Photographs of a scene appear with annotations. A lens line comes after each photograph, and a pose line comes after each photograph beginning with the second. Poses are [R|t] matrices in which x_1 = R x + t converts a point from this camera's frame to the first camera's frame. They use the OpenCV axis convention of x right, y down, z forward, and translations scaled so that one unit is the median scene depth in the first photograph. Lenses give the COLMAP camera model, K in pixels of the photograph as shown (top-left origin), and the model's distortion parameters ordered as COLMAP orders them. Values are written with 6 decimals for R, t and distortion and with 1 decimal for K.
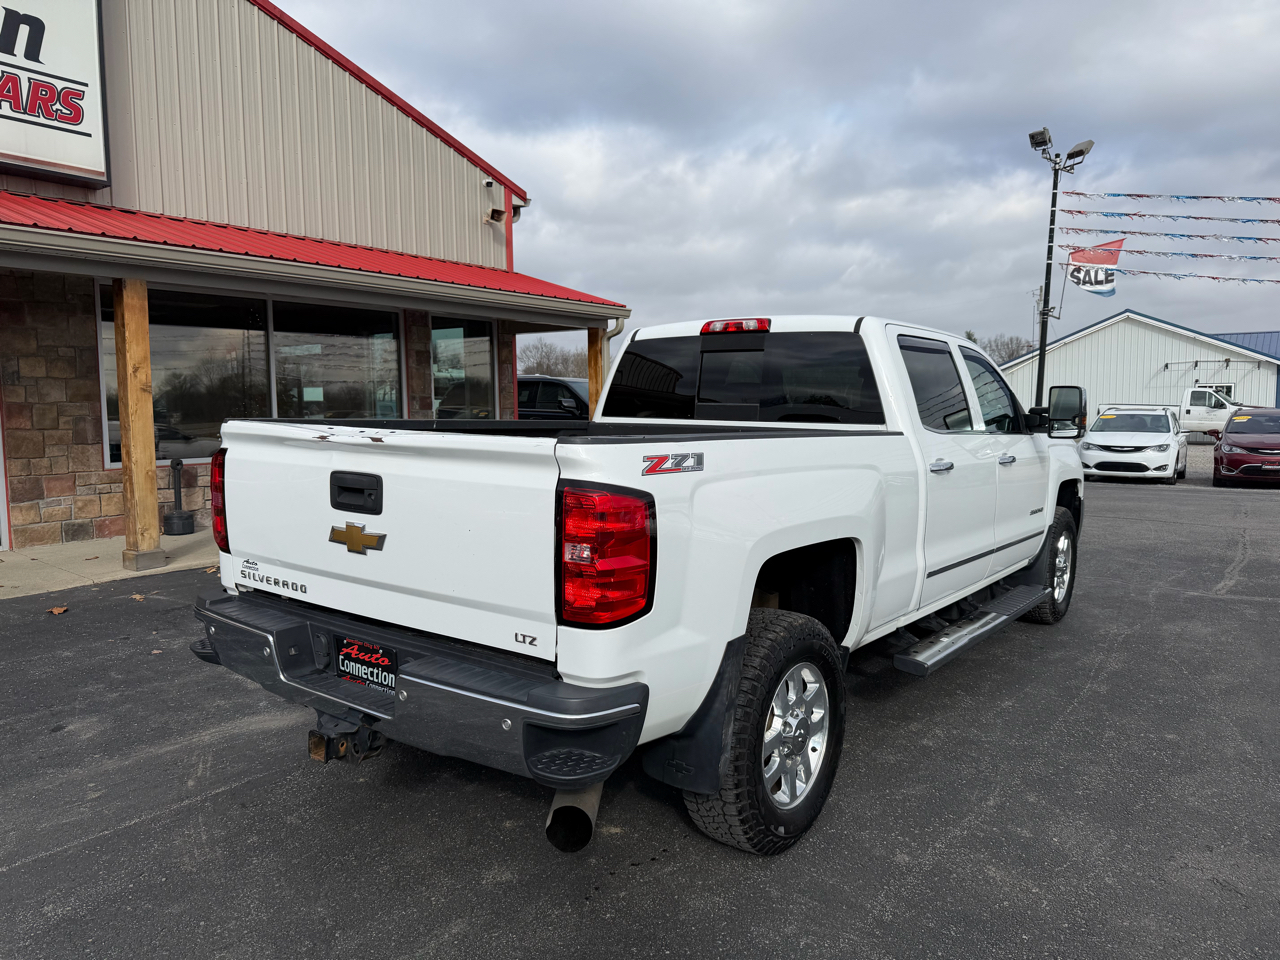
lens RADIAL K [[904.7, 0, 633.6], [0, 904.7, 478.1], [0, 0, 1]] dist [0.037910, -0.051676]
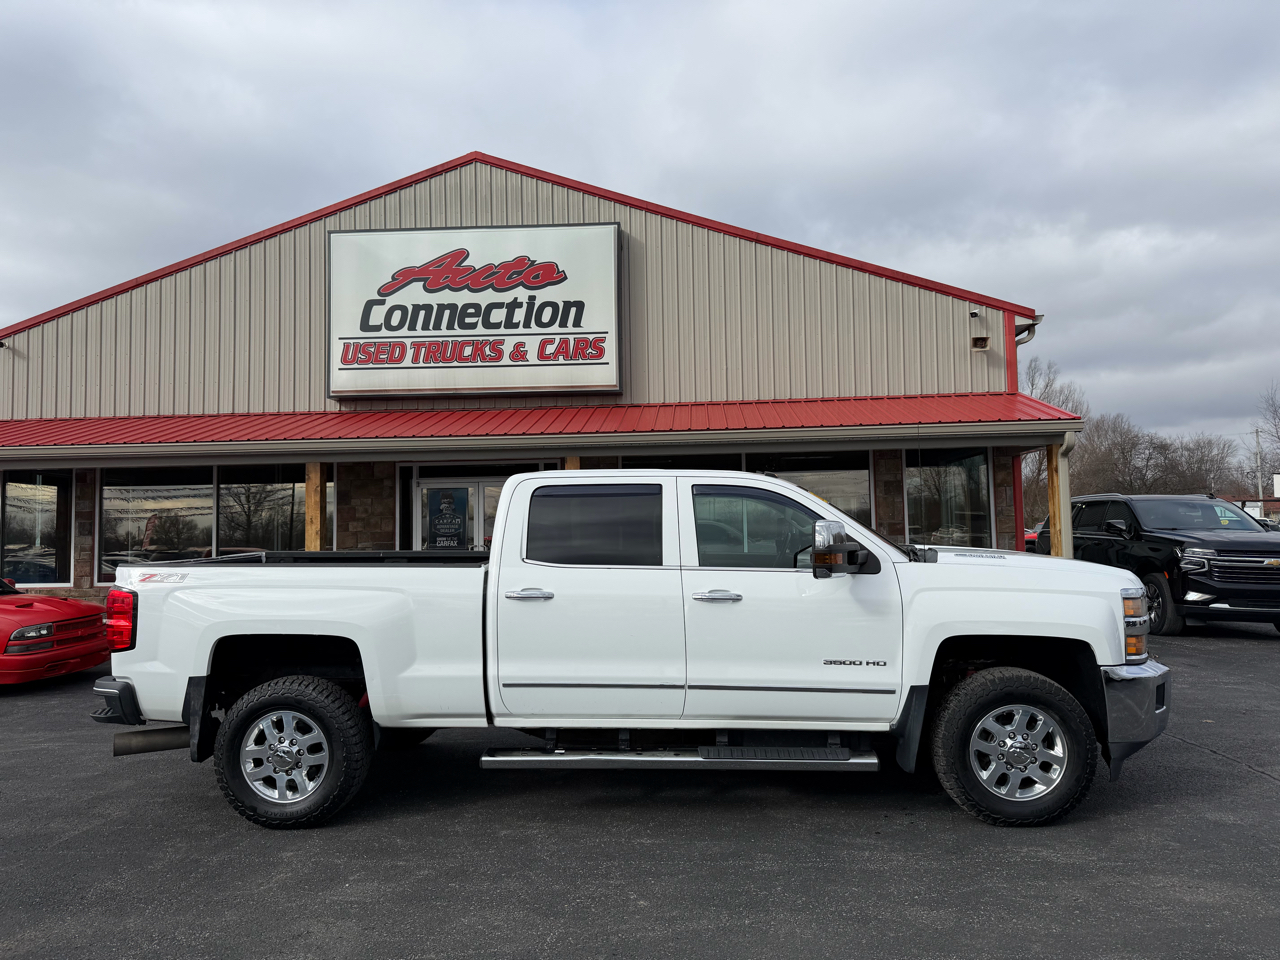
lens RADIAL K [[882.9, 0, 639.2], [0, 882.9, 473.8], [0, 0, 1]] dist [0.166442, -0.277651]
pose [[0.553944, -0.059888, -0.830397, 0.681303], [-0.051907, 0.992985, -0.106240, -0.026217], [0.830934, 0.101955, 0.546950, 0.220771]]
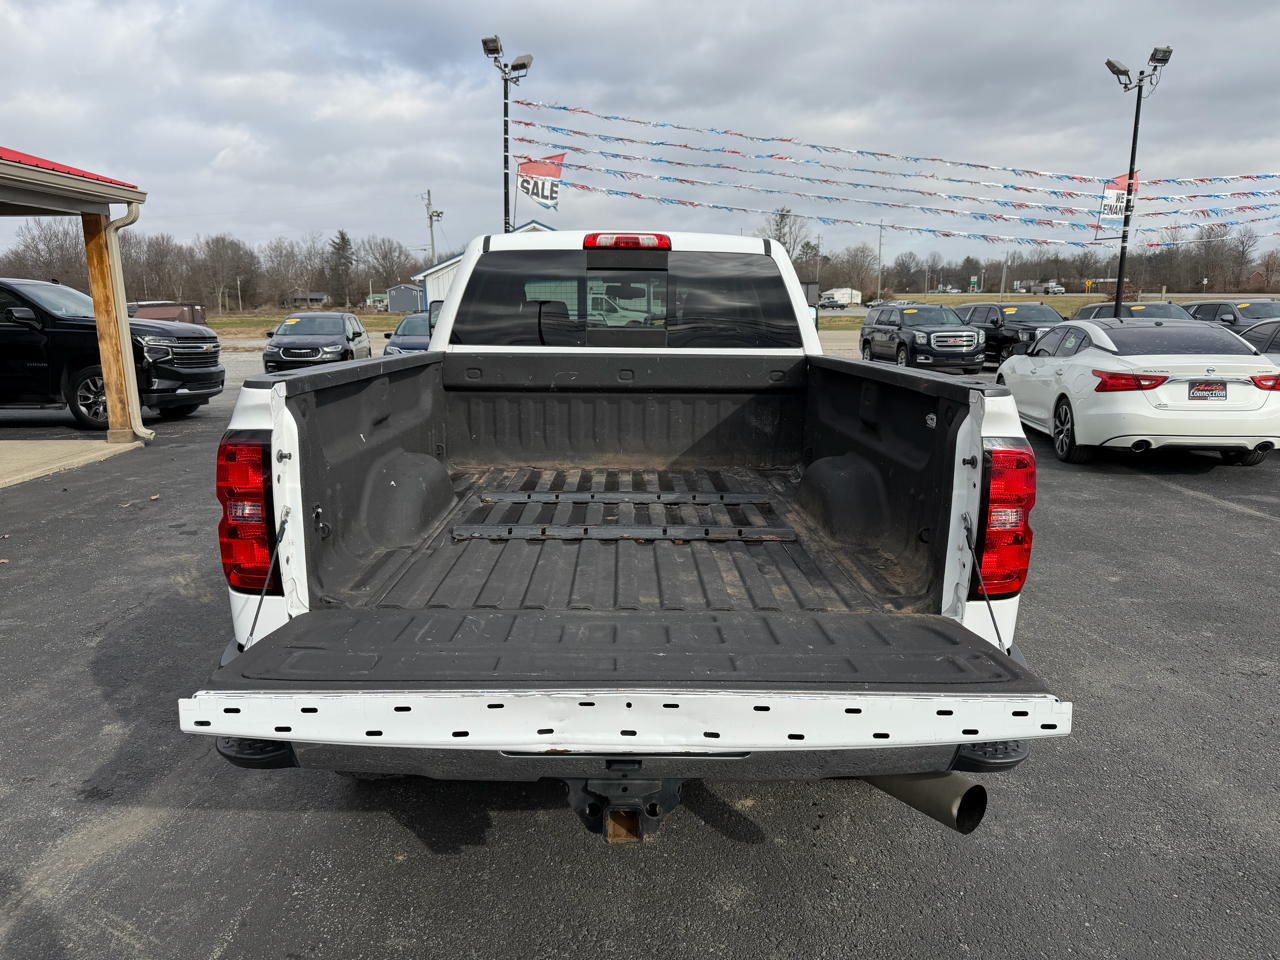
lens RADIAL K [[904.4, 0, 627.4], [0, 904.4, 485.7], [0, 0, 1]] dist [0.037913, -0.051213]
pose [[0.786048, -0.124596, 0.605479, -0.254125], [0.053673, 0.989534, 0.133947, -0.025414], [-0.615831, -0.072791, 0.784509, 0.146604]]
